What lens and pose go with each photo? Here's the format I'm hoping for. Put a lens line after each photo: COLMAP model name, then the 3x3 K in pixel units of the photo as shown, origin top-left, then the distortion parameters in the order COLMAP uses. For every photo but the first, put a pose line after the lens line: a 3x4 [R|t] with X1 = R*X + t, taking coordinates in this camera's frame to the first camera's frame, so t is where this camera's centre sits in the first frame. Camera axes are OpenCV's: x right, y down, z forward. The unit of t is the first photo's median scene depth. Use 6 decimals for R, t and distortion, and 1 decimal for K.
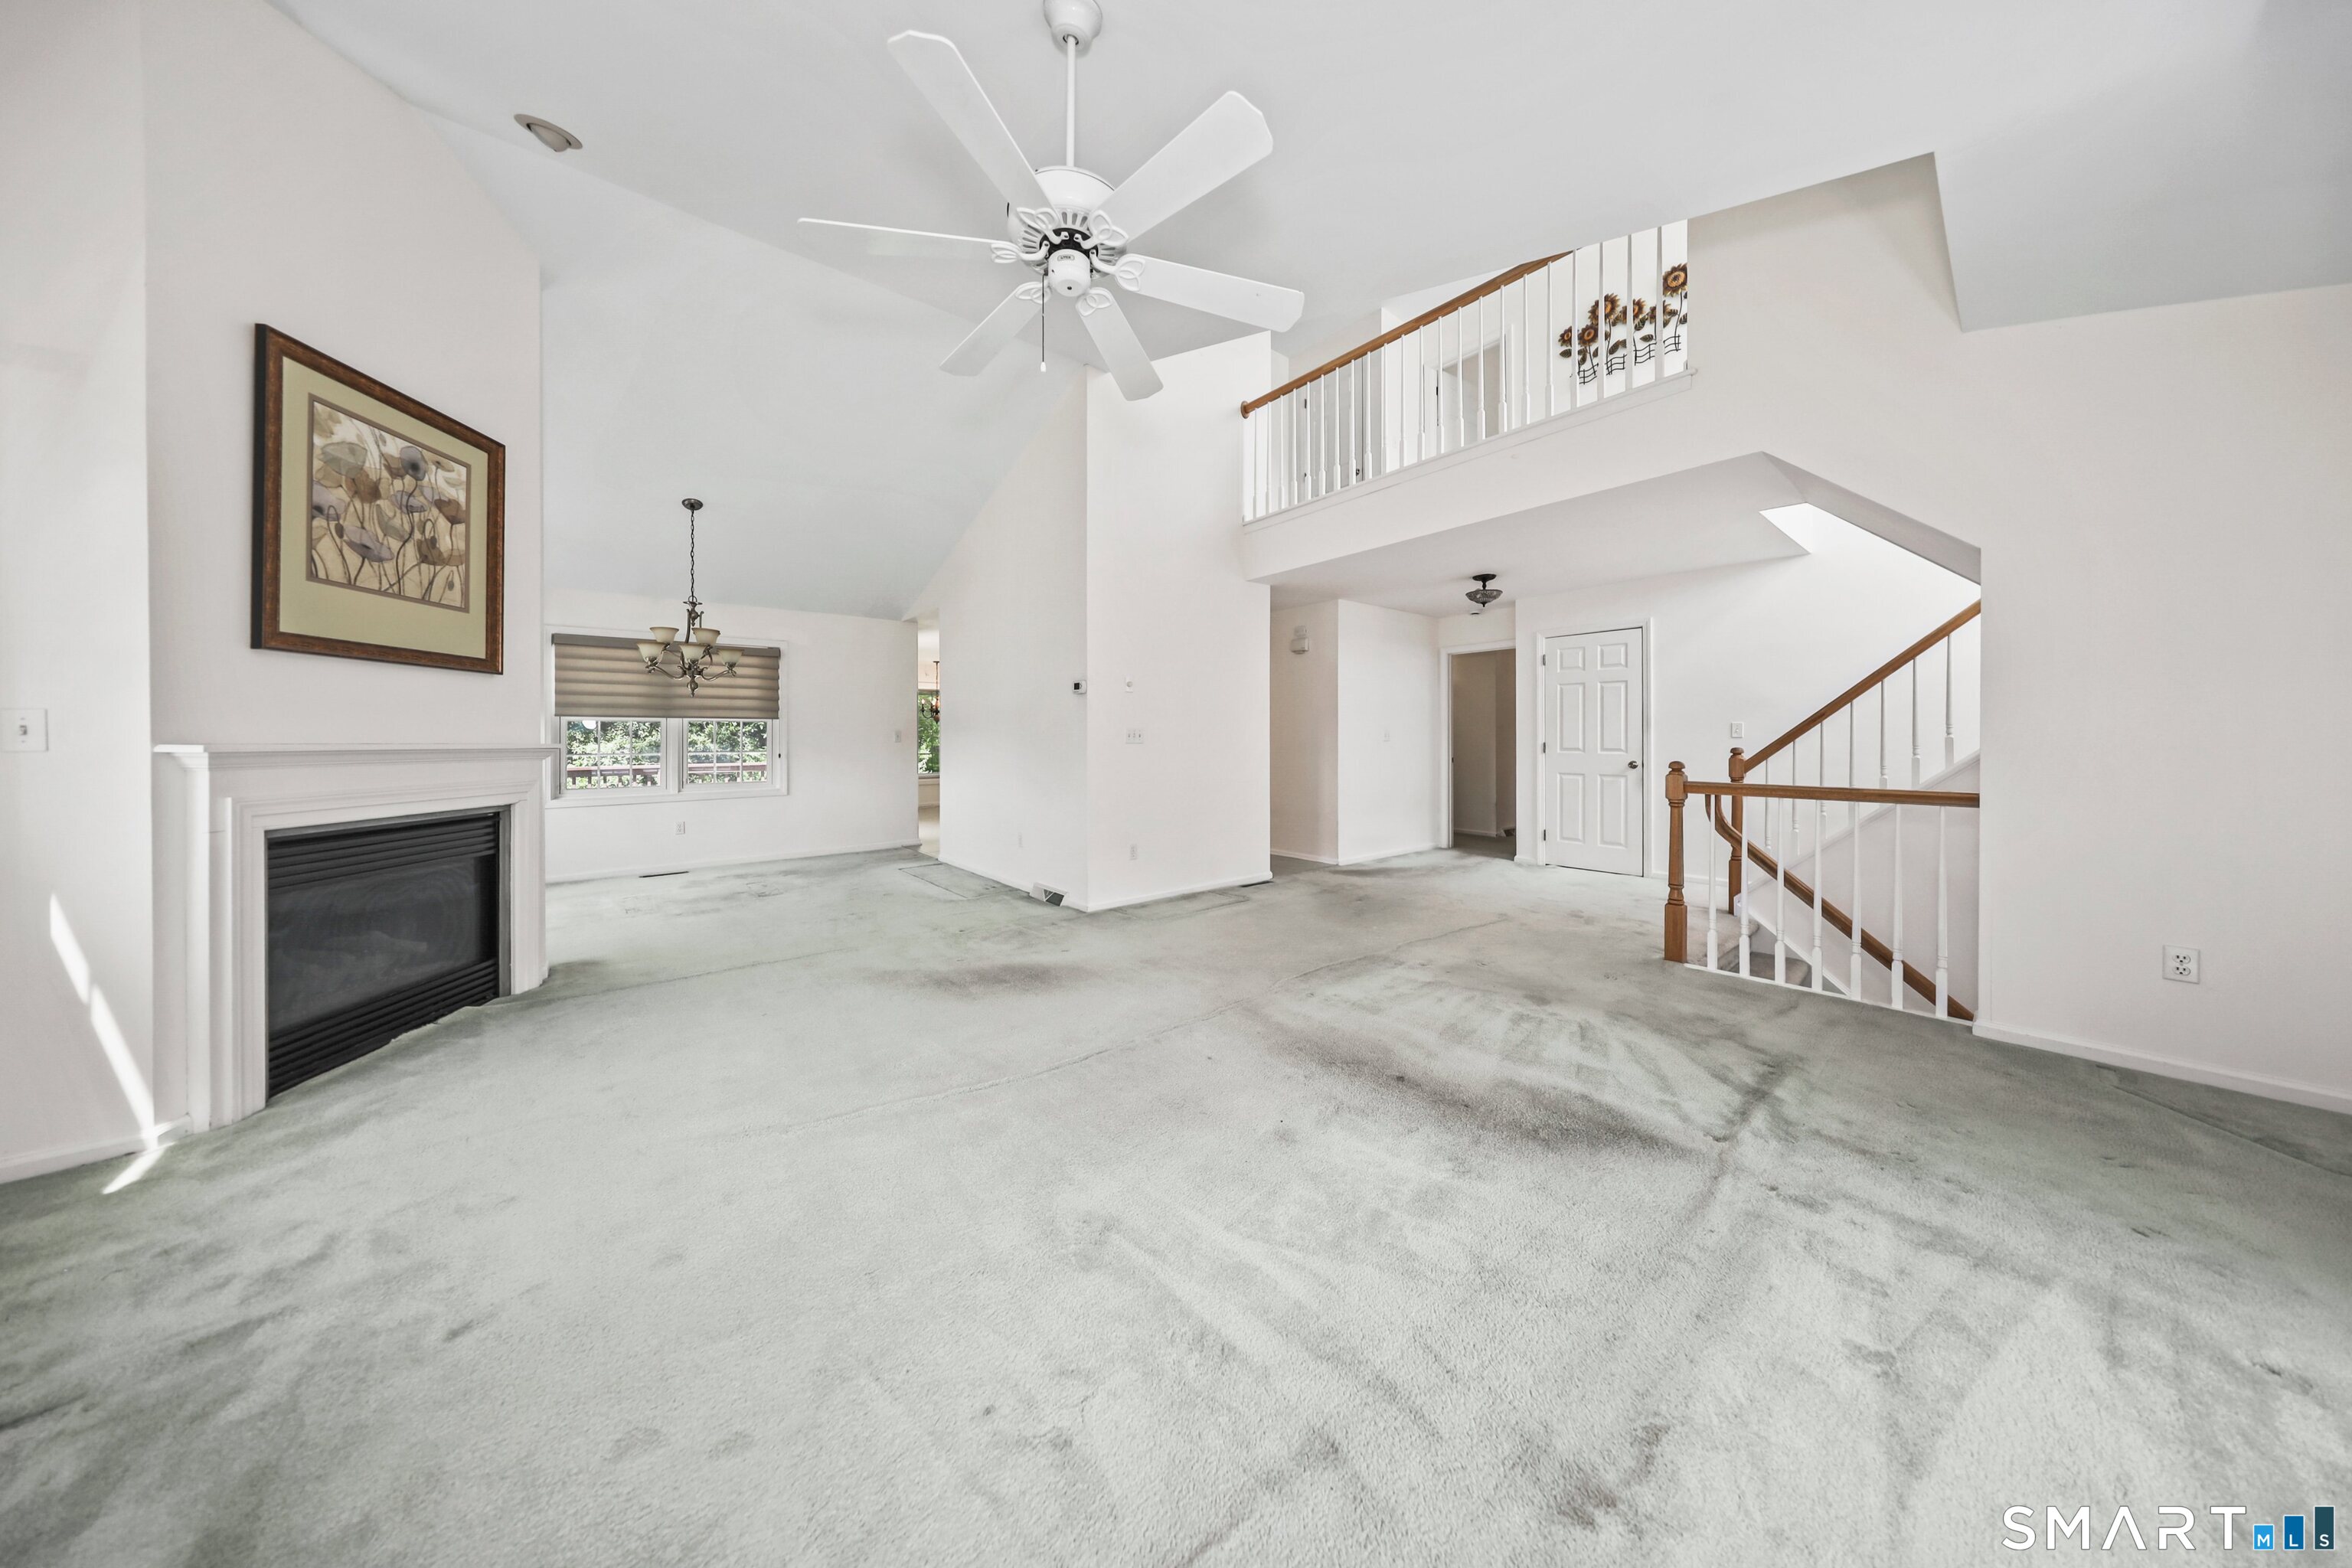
lens RADIAL K [[702.4, 0, 1174.9], [0, 702.4, 734.4], [0, 0, 1]] dist [0.000021, -0.000001]
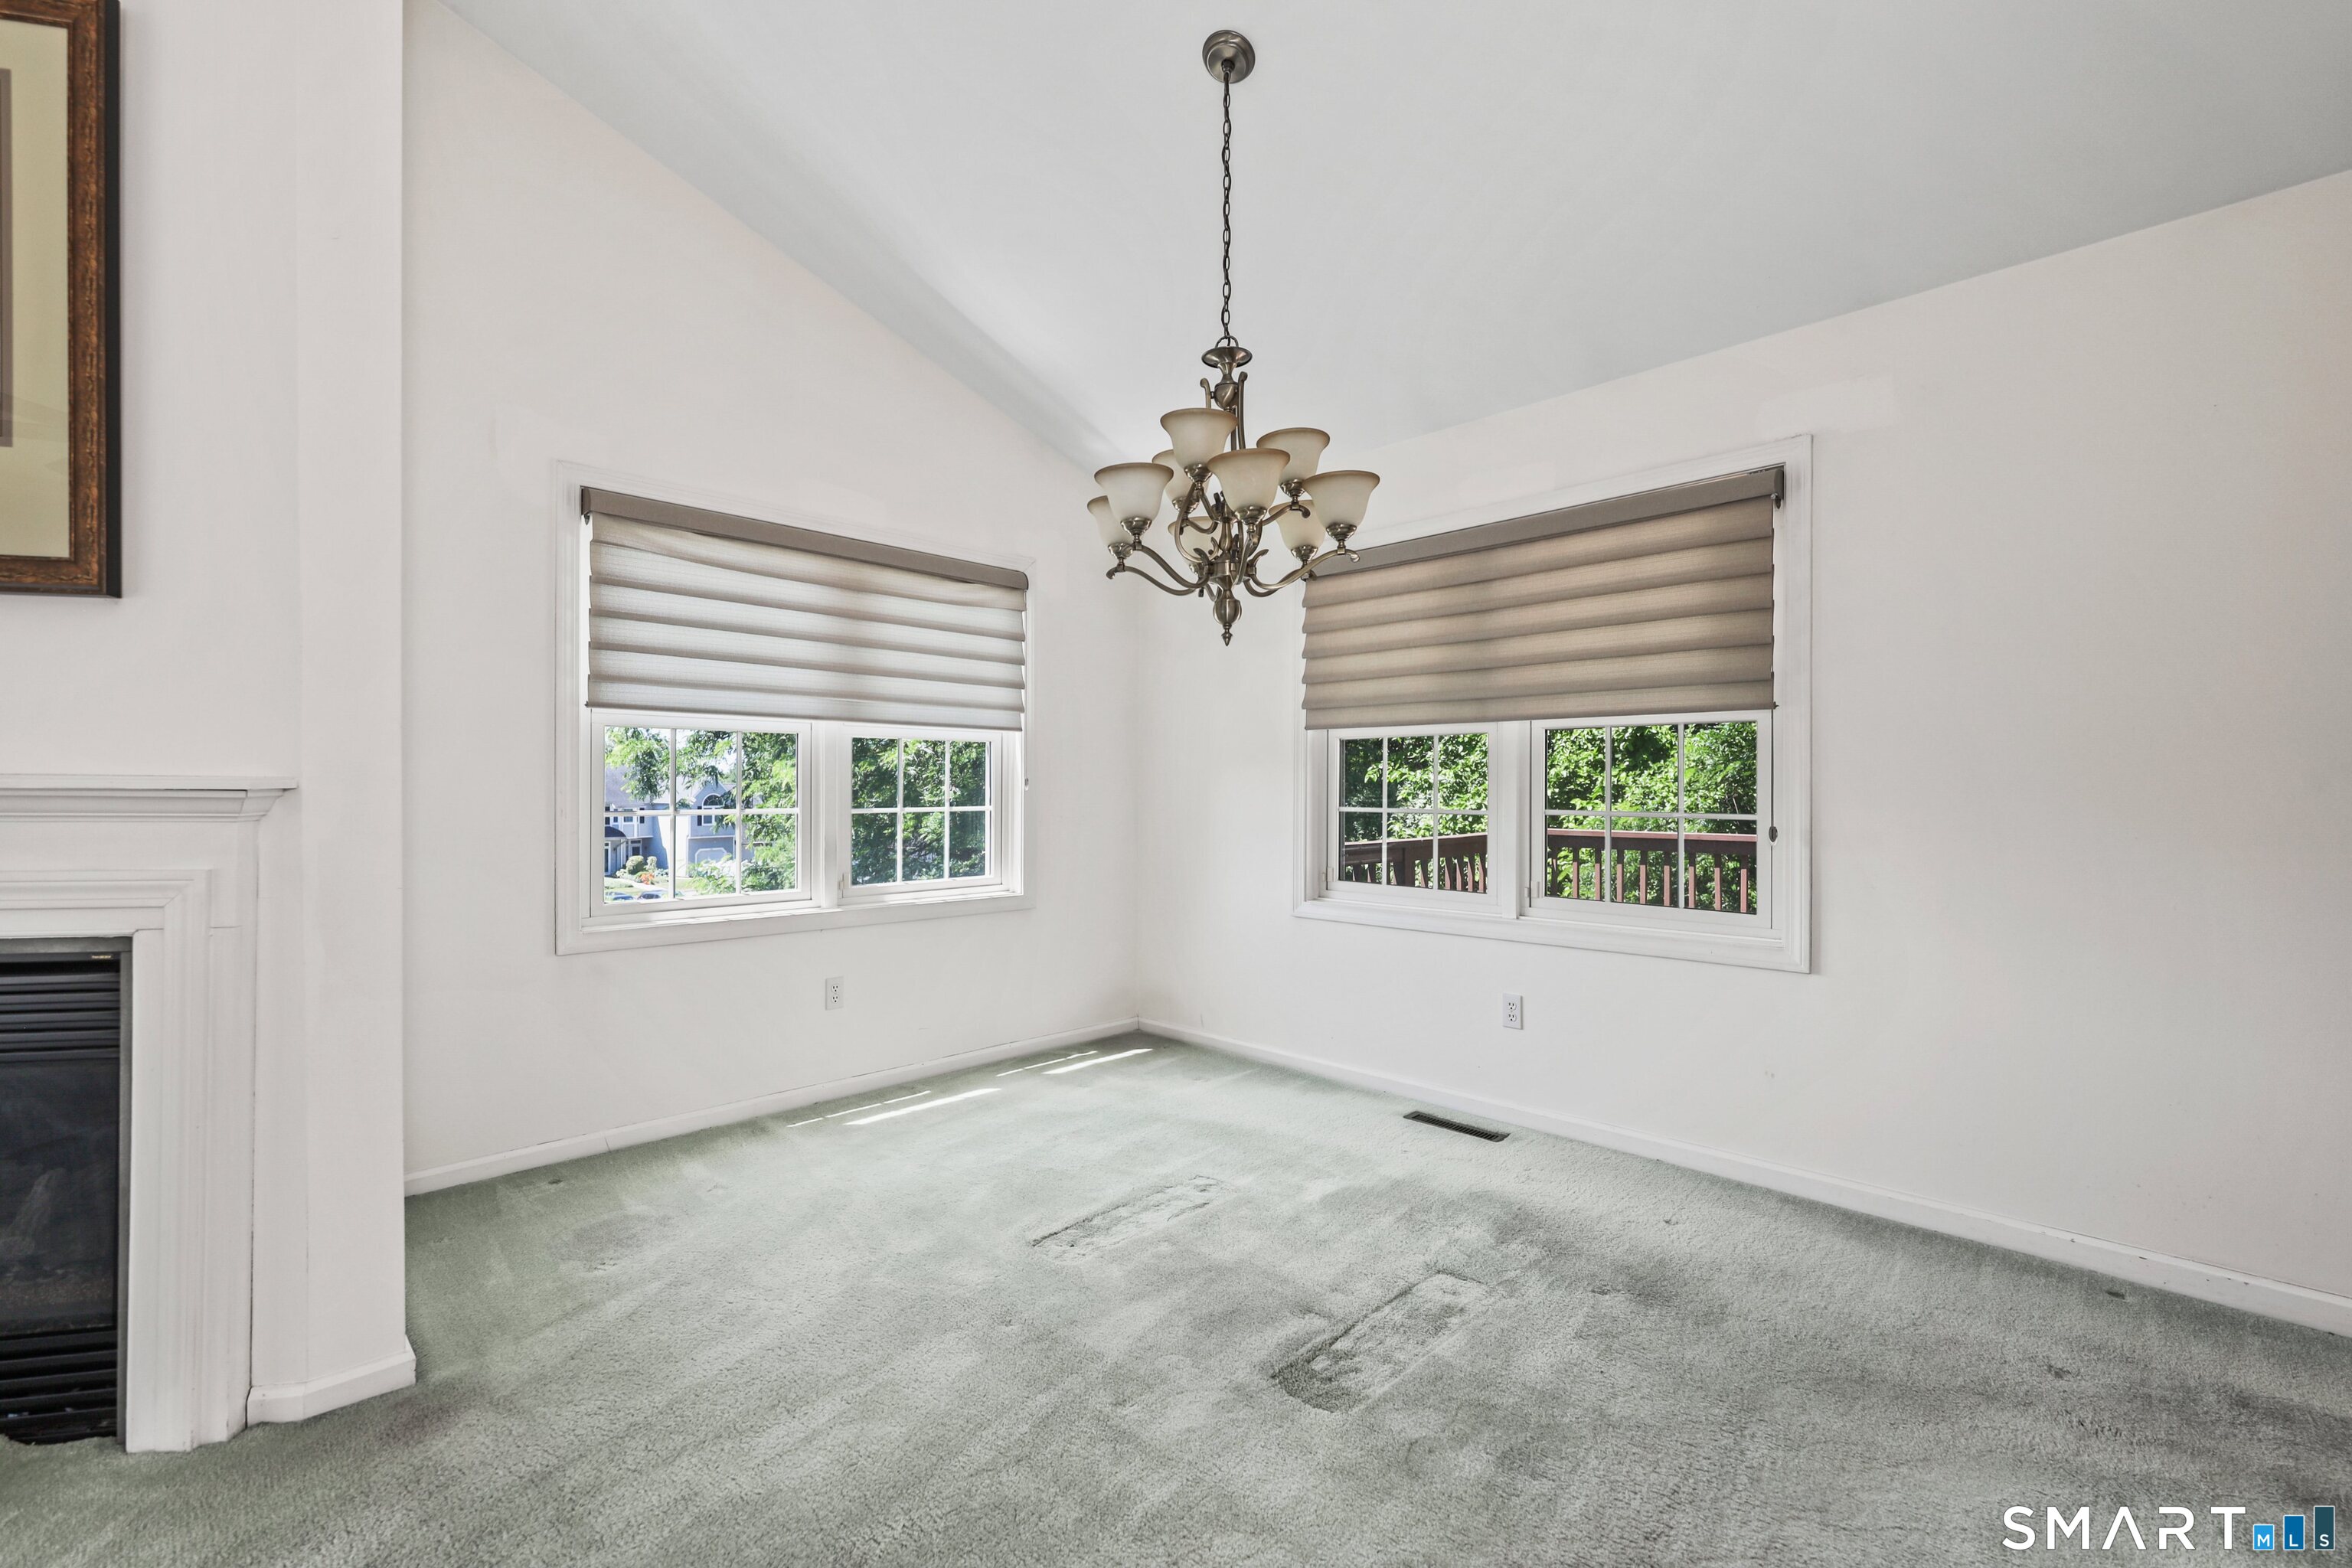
lens RADIAL K [[998.8, 0, 1176.0], [0, 998.8, 784.0], [0, 0, 1]] dist [-0.000286, -0.000193]
pose [[0.091086, 0.006398, -0.995823, -0.190102], [0.000519, 0.999979, 0.006472, 0.007042], [0.995843, -0.001106, 0.091080, 0.798506]]
